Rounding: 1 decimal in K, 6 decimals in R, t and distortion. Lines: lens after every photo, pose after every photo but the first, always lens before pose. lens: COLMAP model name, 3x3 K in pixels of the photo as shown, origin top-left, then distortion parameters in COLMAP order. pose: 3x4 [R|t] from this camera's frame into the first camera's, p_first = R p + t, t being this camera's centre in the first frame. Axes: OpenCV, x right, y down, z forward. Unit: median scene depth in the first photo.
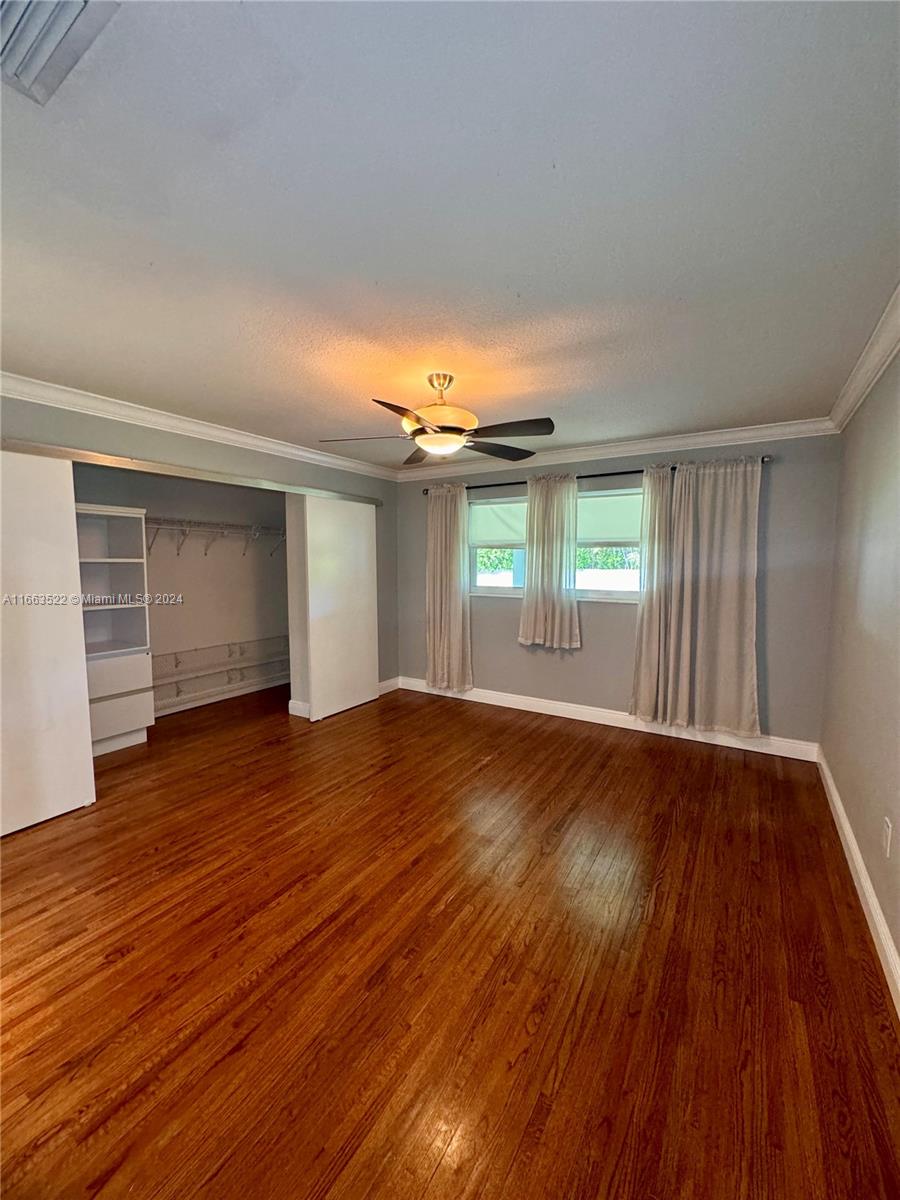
lens RADIAL K [[479.9, 0, 451.3], [0, 479.9, 602.1], [0, 0, 1]] dist [-0.002657, 0.000096]
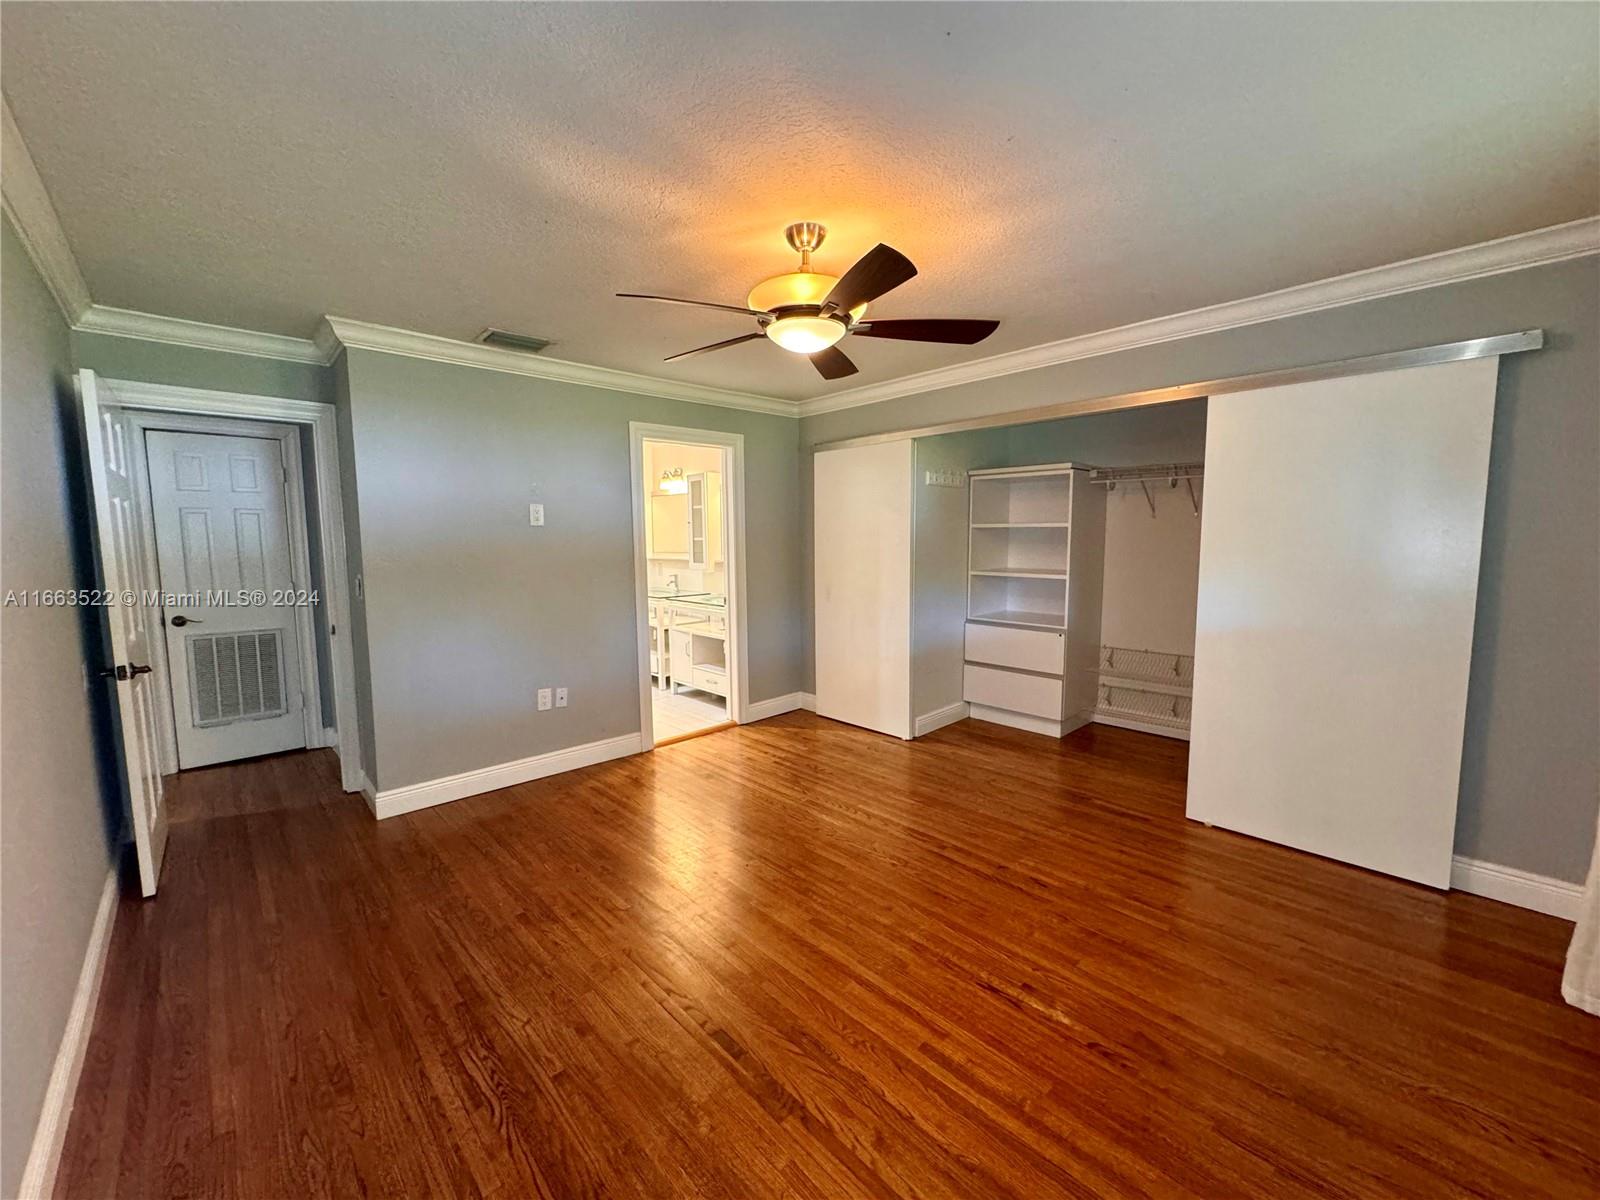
lens RADIAL K [[639.8, 0, 799.7], [0, 639.8, 597.4], [0, 0, 1]] dist [-0.002657, 0.000096]
pose [[-0.260248, 0.092401, -0.961110, 0.699710], [-0.076788, 0.990277, 0.115997, -0.066550], [0.962484, 0.103990, -0.250622, 1.036923]]
